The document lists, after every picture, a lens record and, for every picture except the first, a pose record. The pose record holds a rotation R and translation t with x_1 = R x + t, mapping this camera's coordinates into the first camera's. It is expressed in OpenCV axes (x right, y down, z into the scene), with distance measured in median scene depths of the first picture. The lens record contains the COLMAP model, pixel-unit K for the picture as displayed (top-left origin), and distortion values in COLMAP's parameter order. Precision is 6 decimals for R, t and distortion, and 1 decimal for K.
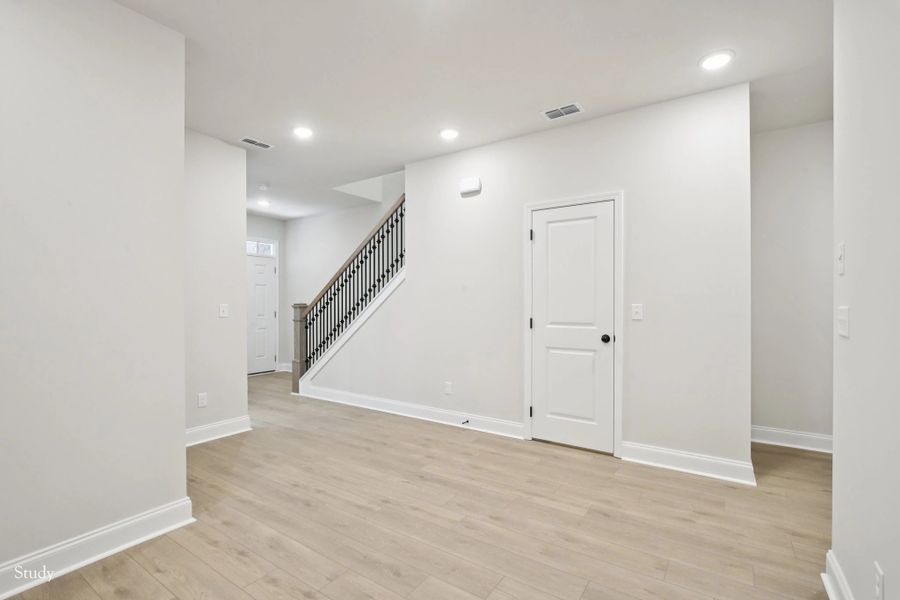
lens RADIAL K [[413.5, 0, 445.7], [0, 413.5, 307.3], [0, 0, 1]] dist [-0.004657, 0.000377]
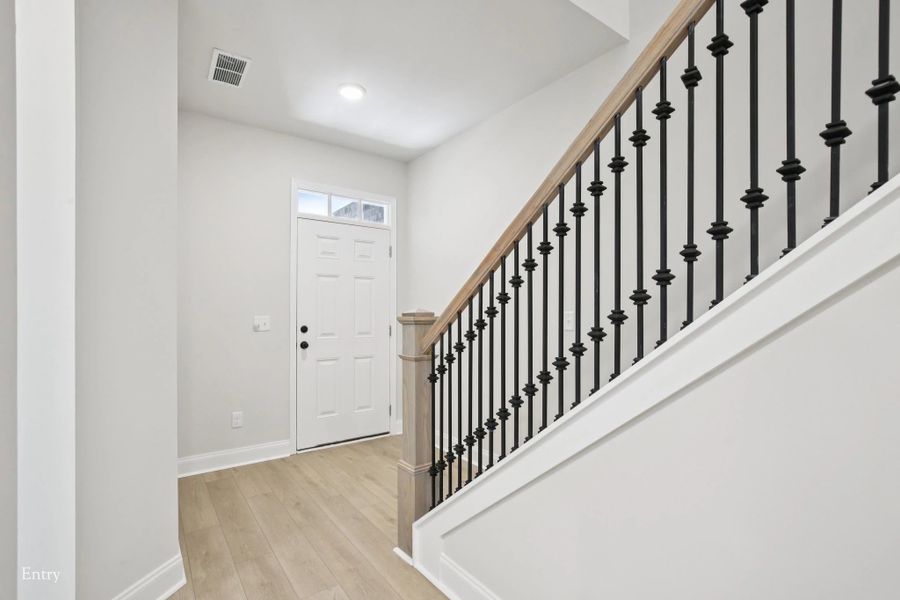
lens RADIAL K [[413.5, 0, 445.7], [0, 413.5, 307.3], [0, 0, 1]] dist [-0.004657, 0.000377]
pose [[0.941537, -0.001938, -0.336903, -0.204107], [-0.003162, 0.999889, -0.014588, -0.008076], [0.336894, 0.014800, 0.941426, 0.661949]]
